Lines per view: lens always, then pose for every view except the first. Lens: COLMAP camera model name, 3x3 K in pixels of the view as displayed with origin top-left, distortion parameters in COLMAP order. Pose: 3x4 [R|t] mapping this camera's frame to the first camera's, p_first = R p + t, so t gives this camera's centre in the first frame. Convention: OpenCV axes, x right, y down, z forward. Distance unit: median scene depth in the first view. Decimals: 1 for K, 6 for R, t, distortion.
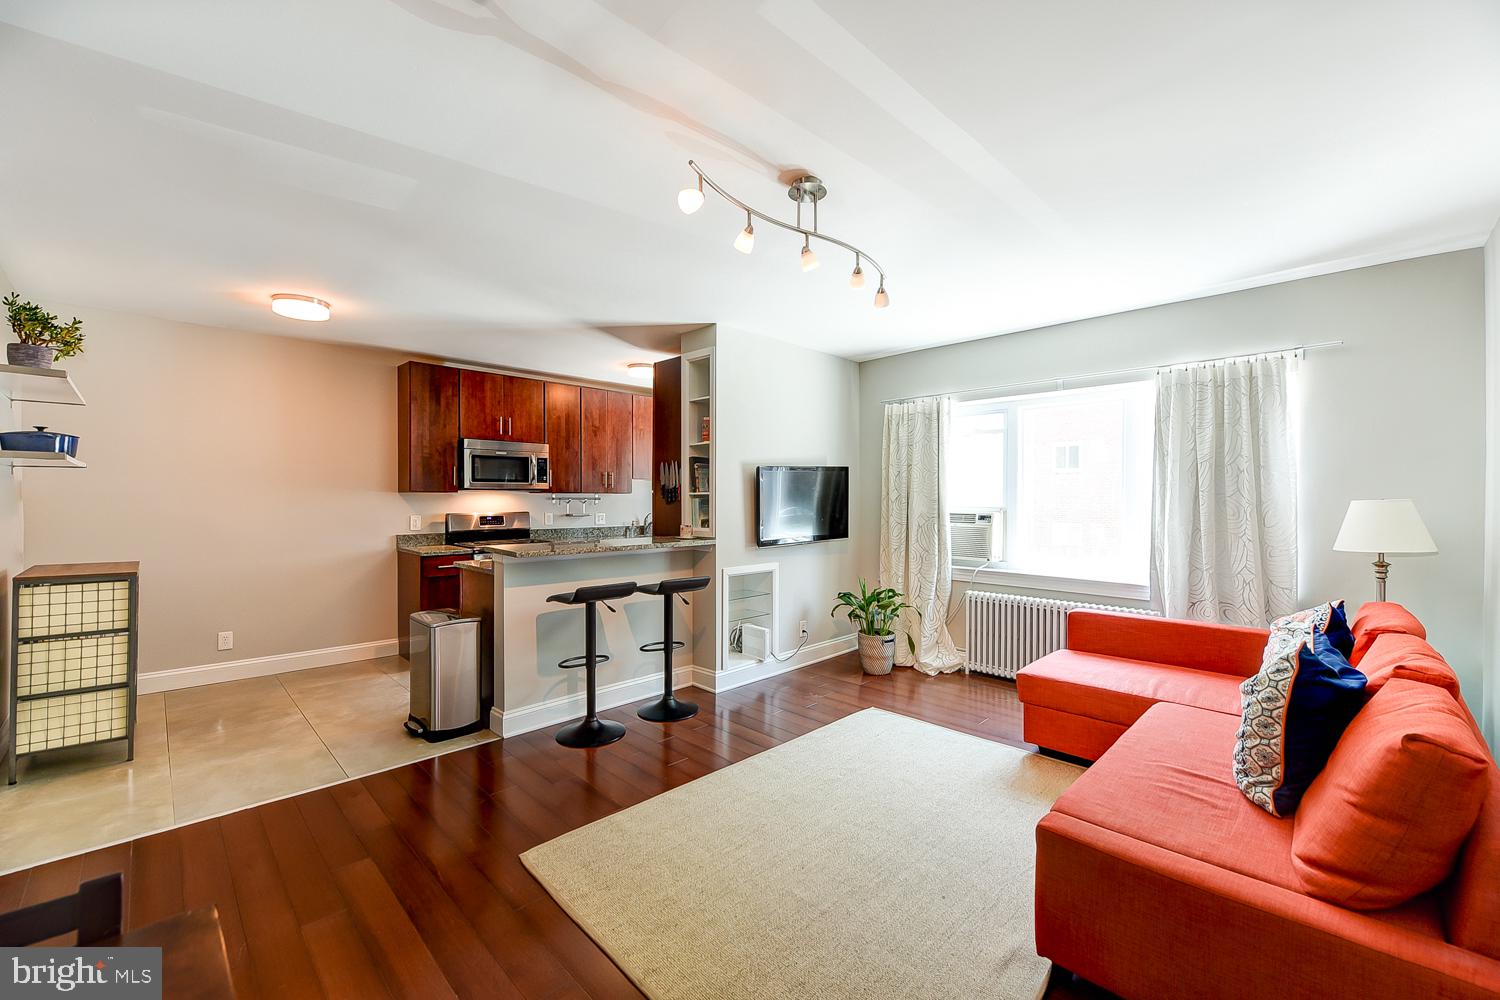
lens RADIAL K [[603.7, 0, 749.7], [0, 603.7, 501.4], [0, 0, 1]] dist [-0.000797, -0.000222]
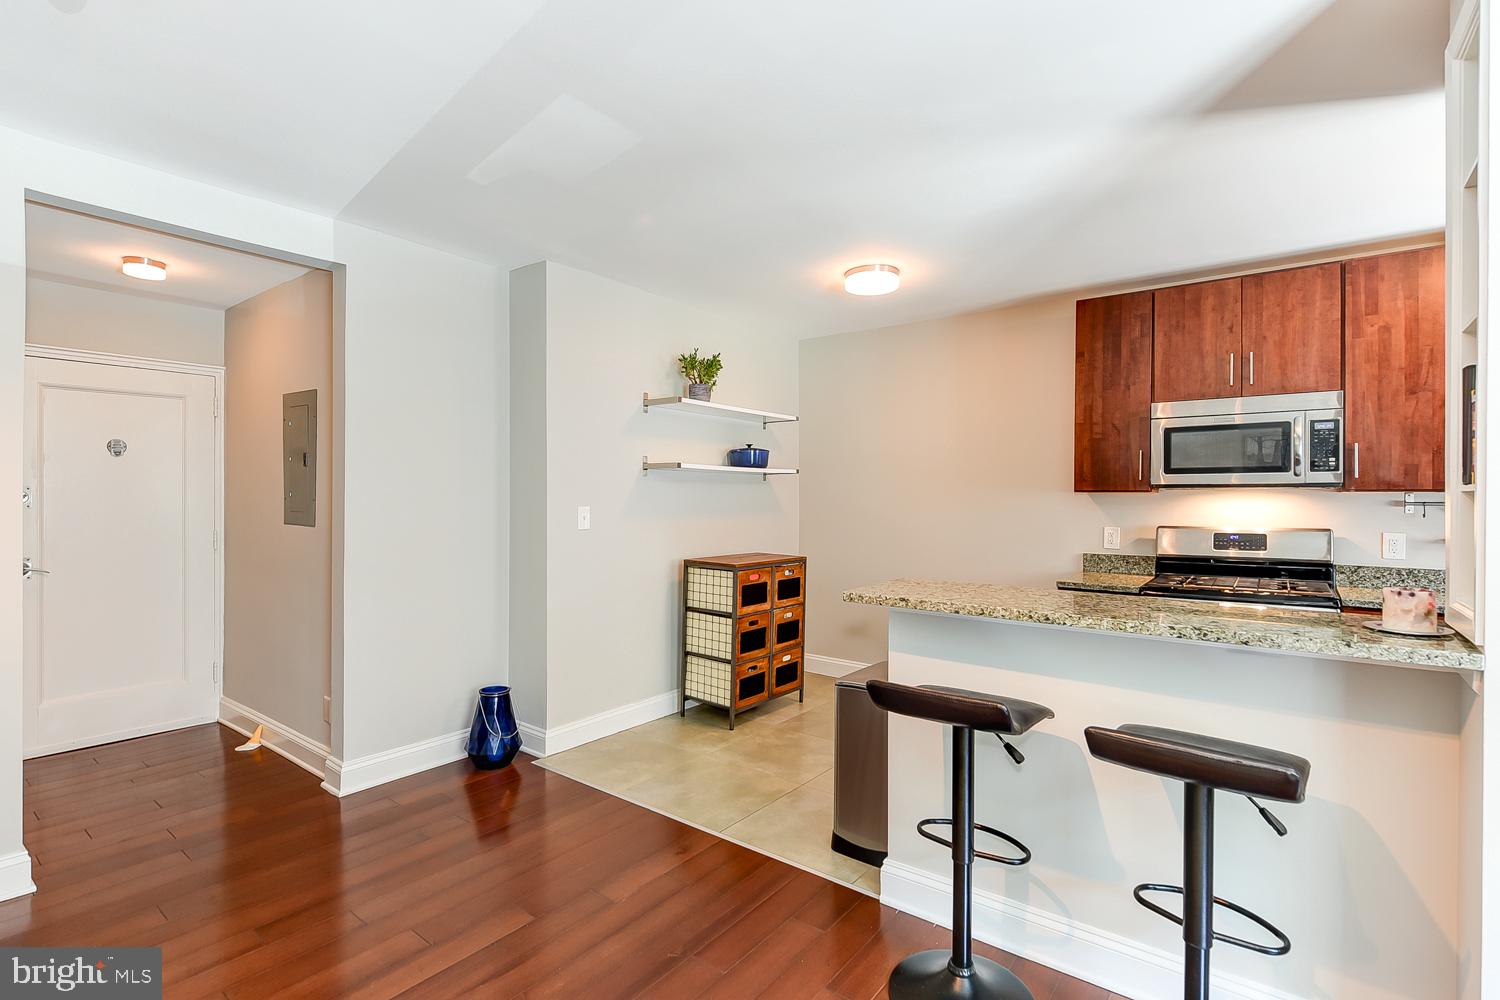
lens RADIAL K [[715.2, 0, 757.1], [0, 715.2, 499.2], [0, 0, 1]] dist [-0.000058, -0.000083]
pose [[0.133707, 0.002971, -0.991017, 0.203098], [-0.010665, 0.999942, 0.001559, -0.004828], [0.990964, 0.010361, 0.133731, 0.561152]]
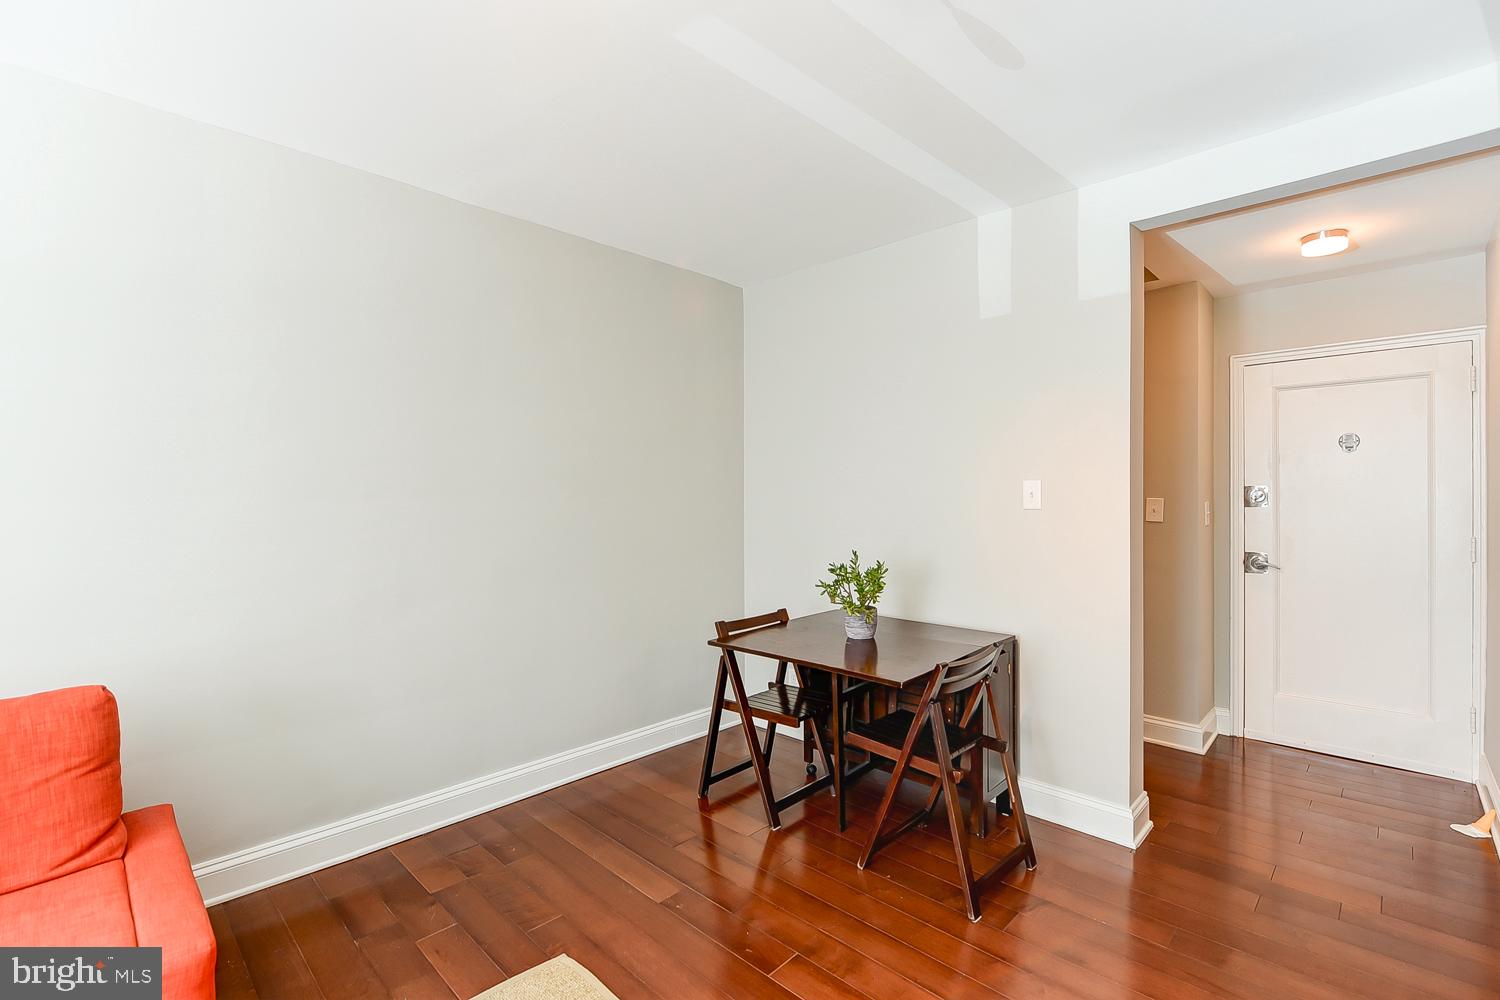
lens RADIAL K [[675.4, 0, 754.4], [0, 675.4, 494.8], [0, 0, 1]] dist [-0.005784, -0.000847]
pose [[-0.999892, 0.002383, -0.014480, -0.059965], [0.002331, 0.999991, 0.003625, -0.002779], [0.014489, 0.003591, -0.999889, 0.650485]]
